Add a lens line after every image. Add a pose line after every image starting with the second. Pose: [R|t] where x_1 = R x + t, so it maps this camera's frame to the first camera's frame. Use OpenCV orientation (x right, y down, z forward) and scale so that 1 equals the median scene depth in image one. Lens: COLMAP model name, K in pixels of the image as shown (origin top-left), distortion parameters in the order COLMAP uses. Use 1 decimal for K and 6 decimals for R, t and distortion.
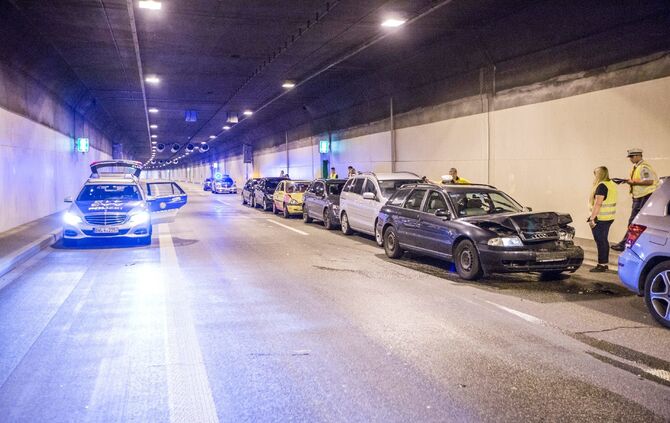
lens RADIAL K [[627.5, 0, 339.4], [0, 627.5, 224.4], [0, 0, 1]] dist [0.022761, 0.000000]
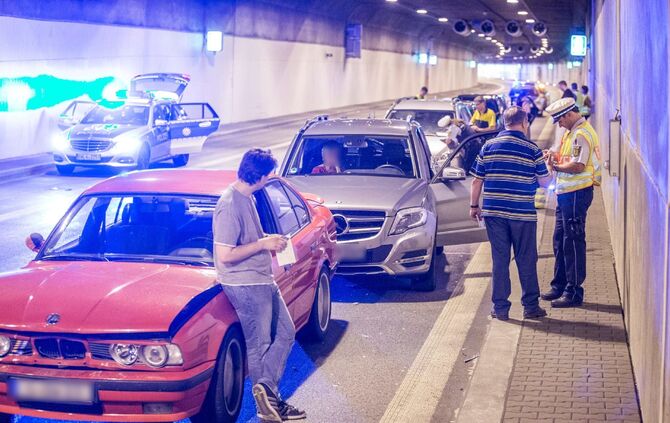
lens RADIAL K [[1365.9, 0, 334.4], [0, 1365.9, 208.3], [0, 0, 1]] dist [-0.295601, 0.000000]
pose [[0.896274, 0.061319, -0.439242, 0.656697], [-0.051696, 0.998089, 0.033850, -0.000966], [0.440478, -0.007632, 0.897731, -0.484991]]
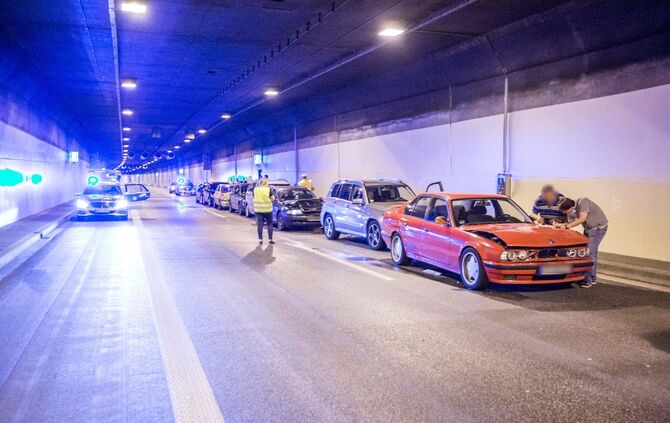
lens RADIAL K [[626.9, 0, 337.2], [0, 626.9, 228.2], [0, 0, 1]] dist [0.025356, 0.000000]
pose [[0.999122, 0.005776, 0.041491, 0.172572], [-0.005636, 0.999978, -0.003488, 0.048824], [-0.041510, 0.003251, 0.999133, -0.636087]]
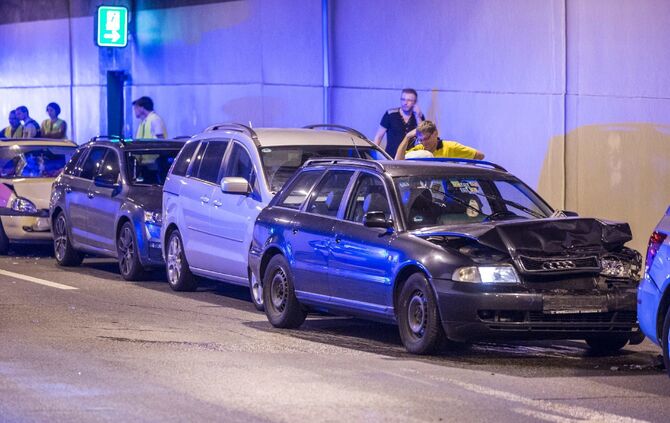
lens RADIAL K [[2820.5, 0, 331.2], [0, 2820.5, 215.8], [0, 0, 1]] dist [0.684818, 0.000000]
pose [[0.998127, 0.012340, 0.059918, 0.000067], [-0.009886, 0.999107, -0.041080, 0.040424], [-0.060371, 0.040411, 0.997358, -0.686980]]
